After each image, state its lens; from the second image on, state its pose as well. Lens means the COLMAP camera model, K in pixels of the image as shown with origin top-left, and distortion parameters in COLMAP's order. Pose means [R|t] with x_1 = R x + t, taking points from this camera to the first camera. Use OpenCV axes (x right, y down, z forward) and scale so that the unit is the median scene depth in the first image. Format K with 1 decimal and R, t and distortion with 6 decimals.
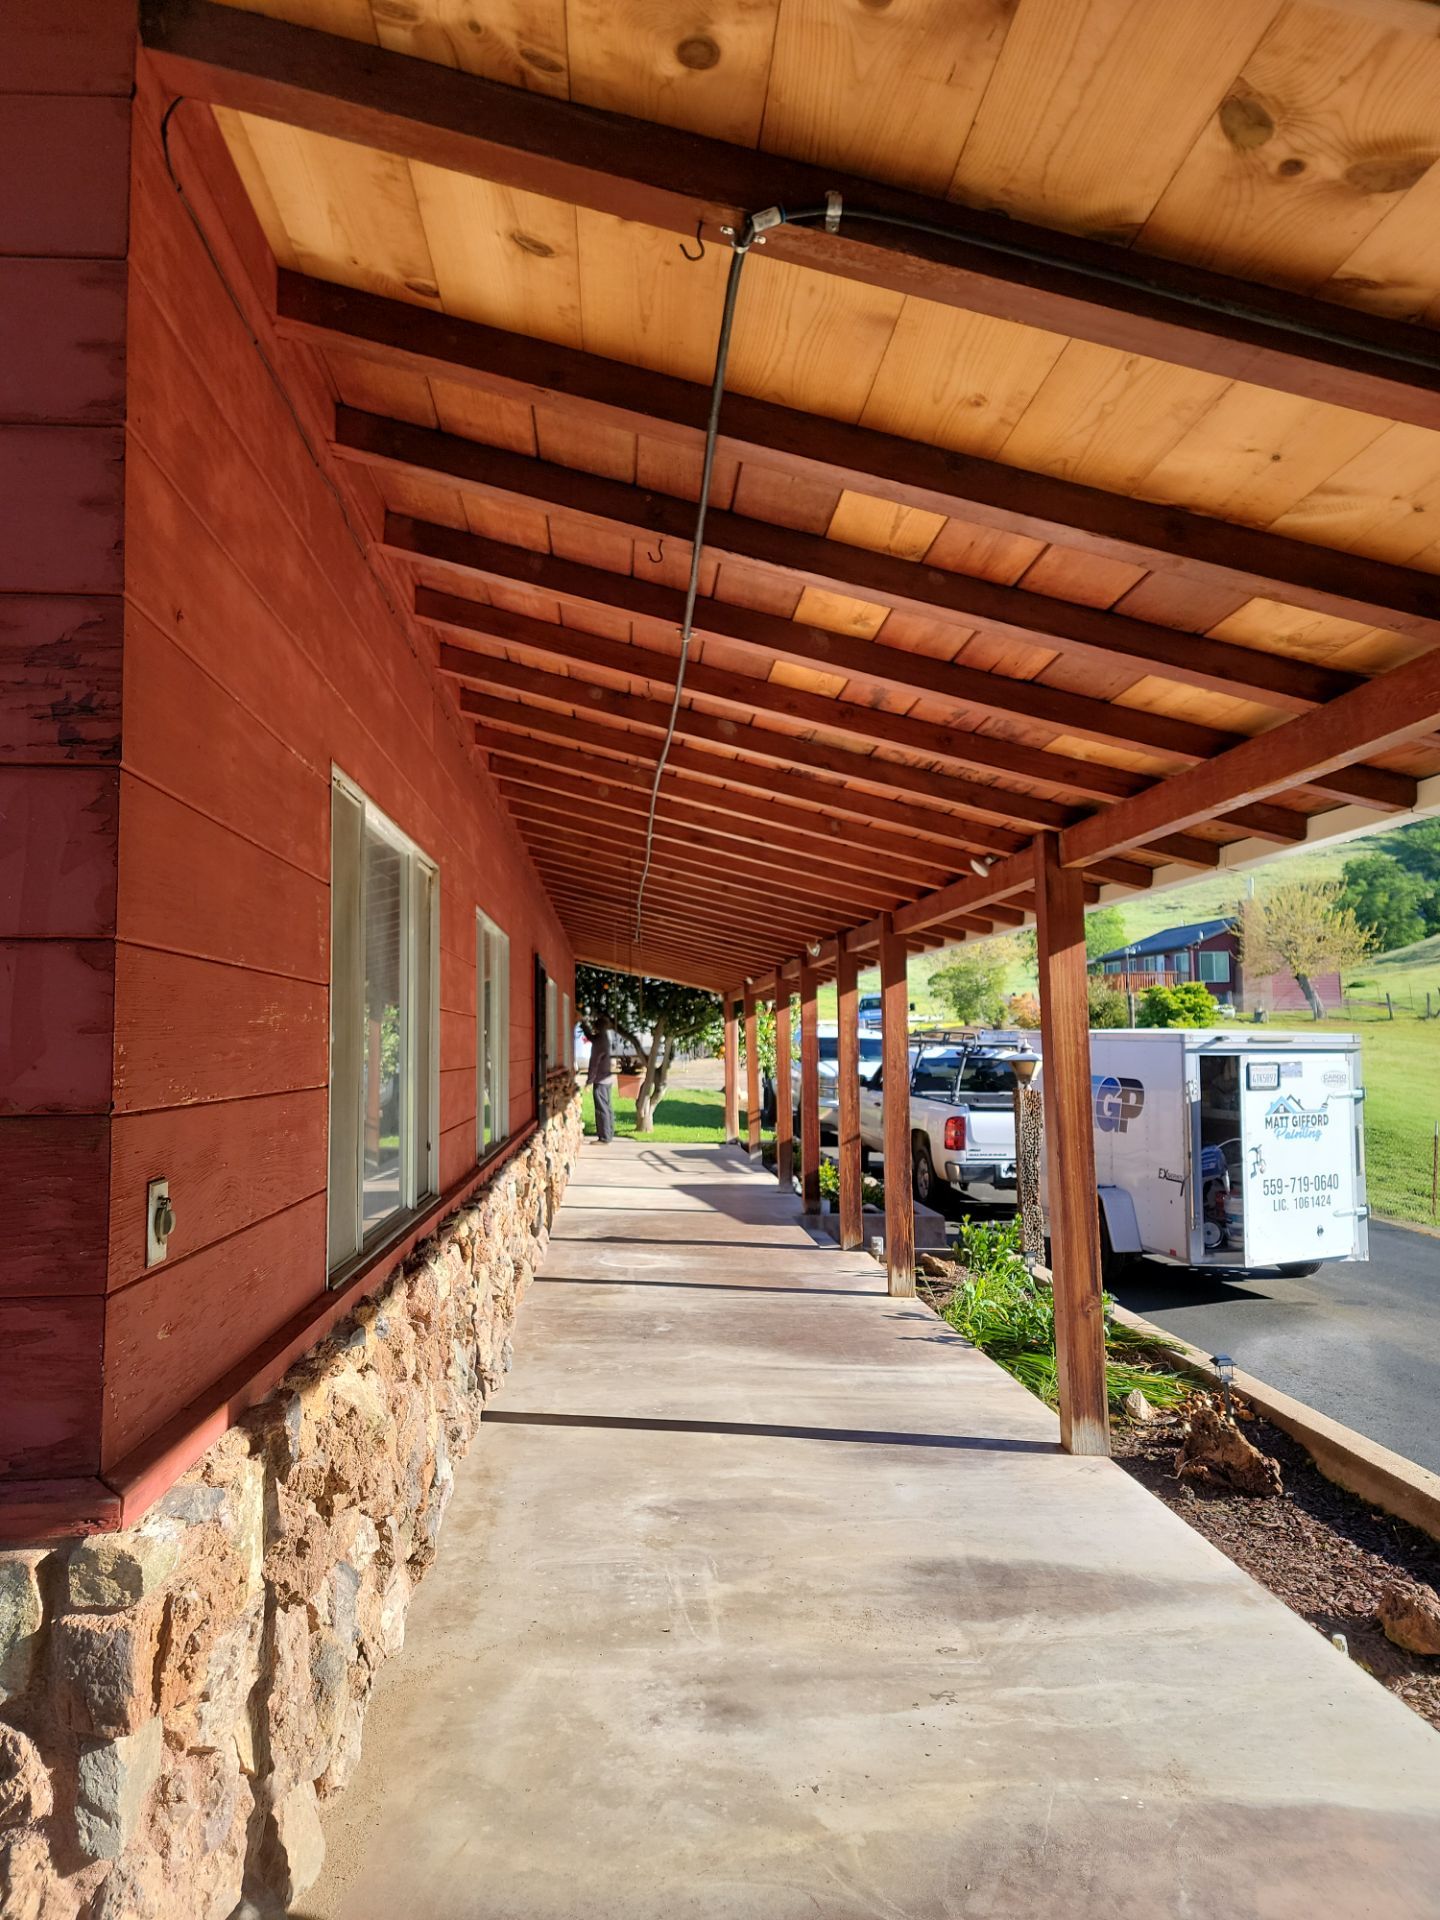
lens RADIAL K [[1353.7, 0, 721.8], [0, 1353.7, 959.9], [0, 0, 1]] dist [0.077604, -0.067891]
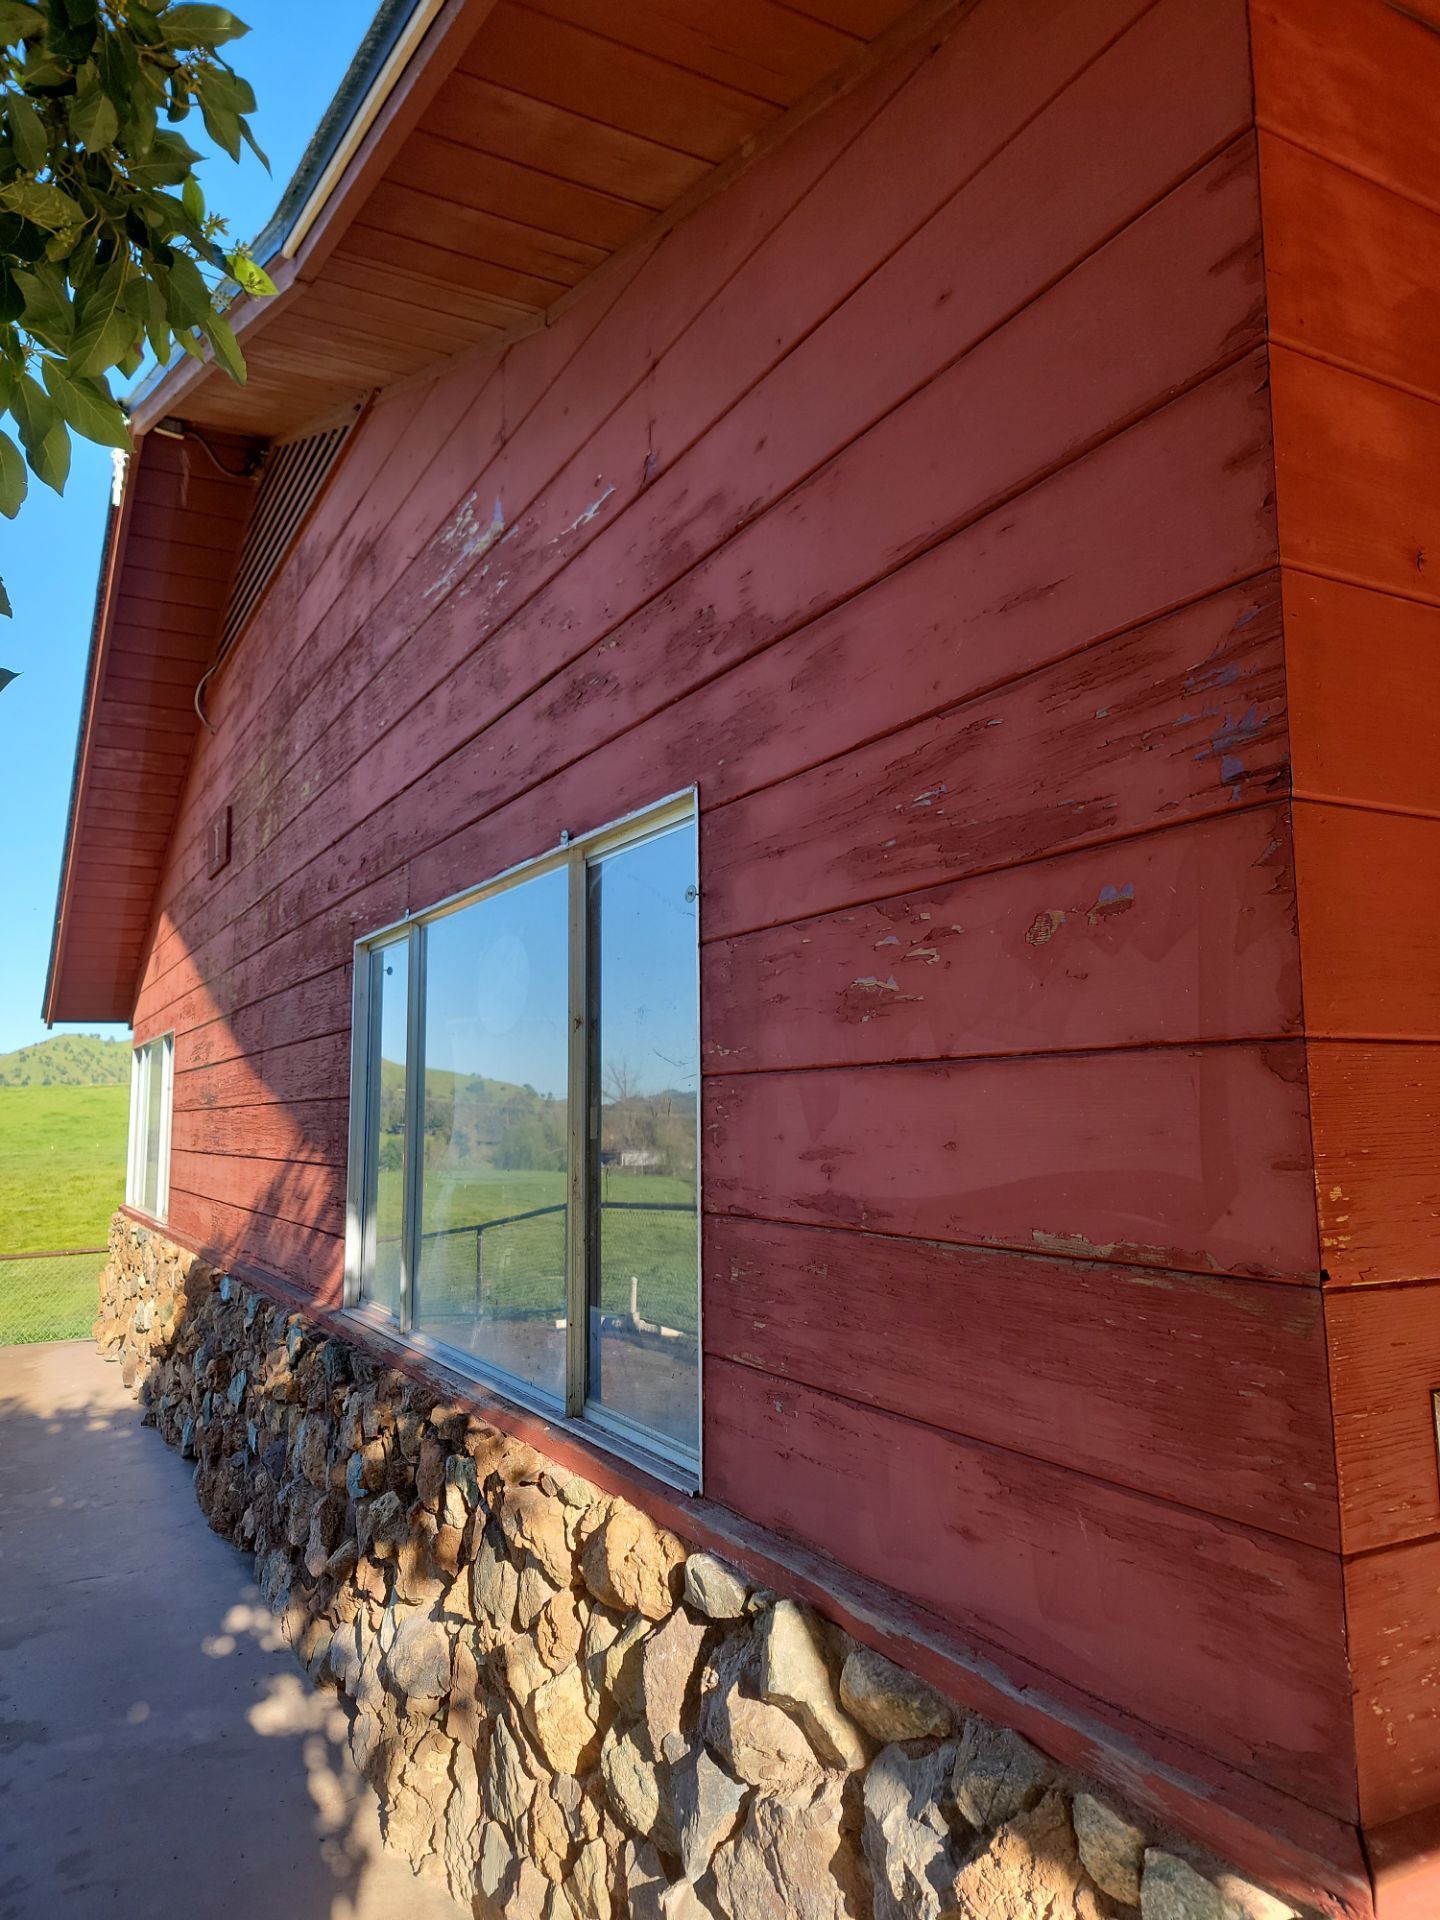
lens RADIAL K [[1353.7, 0, 713.2], [0, 1353.7, 955.3], [0, 0, 1]] dist [0.077604, -0.067891]
pose [[0.402090, -0.105608, -0.909489, 0.085333], [0.060777, 0.994213, -0.088576, -0.013096], [0.913581, -0.019661, 0.406181, 0.433141]]
